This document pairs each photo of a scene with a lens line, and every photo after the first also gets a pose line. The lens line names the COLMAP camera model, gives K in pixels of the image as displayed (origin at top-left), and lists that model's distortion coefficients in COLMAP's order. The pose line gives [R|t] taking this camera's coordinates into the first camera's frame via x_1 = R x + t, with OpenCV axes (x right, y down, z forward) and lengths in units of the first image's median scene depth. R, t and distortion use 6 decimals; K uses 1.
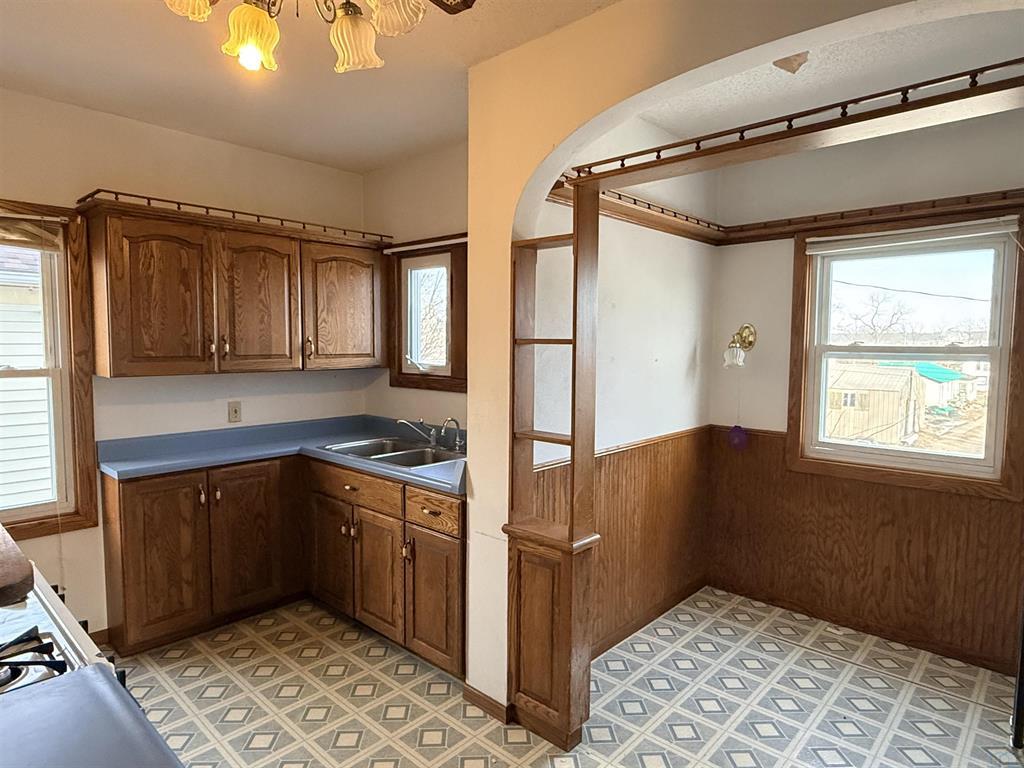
lens RADIAL K [[603.6, 0, 509.8], [0, 603.6, 384.4], [0, 0, 1]] dist [-0.011827, 0.000088]
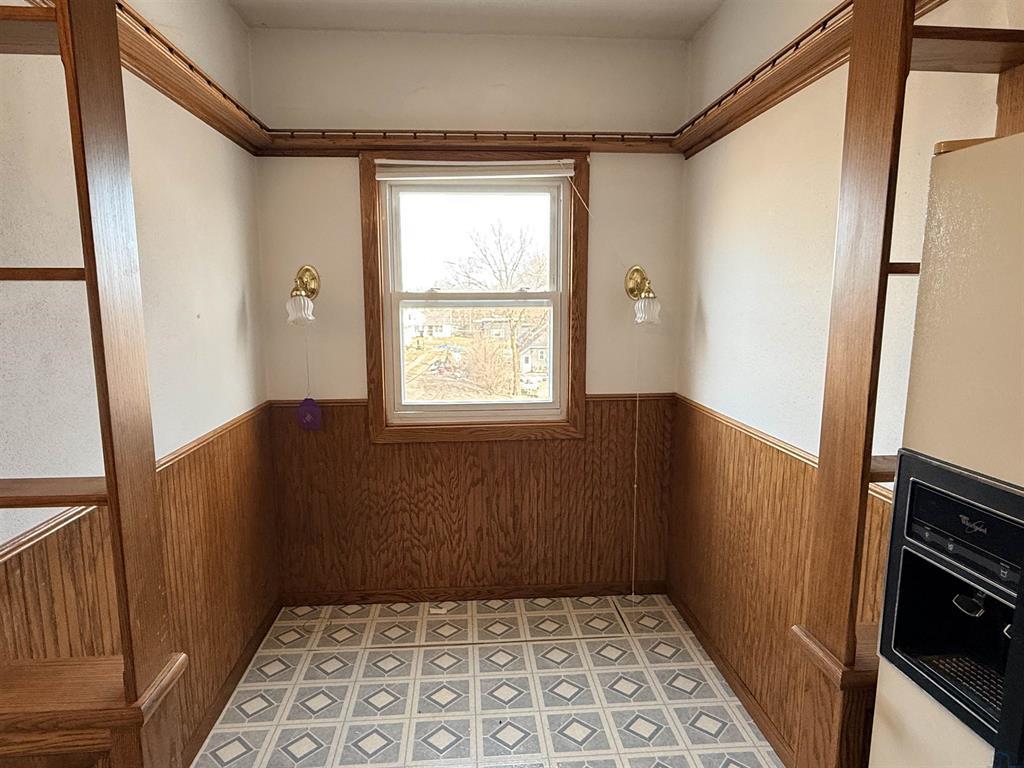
lens RADIAL K [[603.6, 0, 504.8], [0, 603.6, 384.2], [0, 0, 1]] dist [-0.011827, 0.000088]
pose [[0.680916, -0.114955, 0.723284, -0.007488], [0.061163, 0.993080, 0.100255, -0.012934], [-0.729803, -0.024027, 0.683235, 0.317776]]
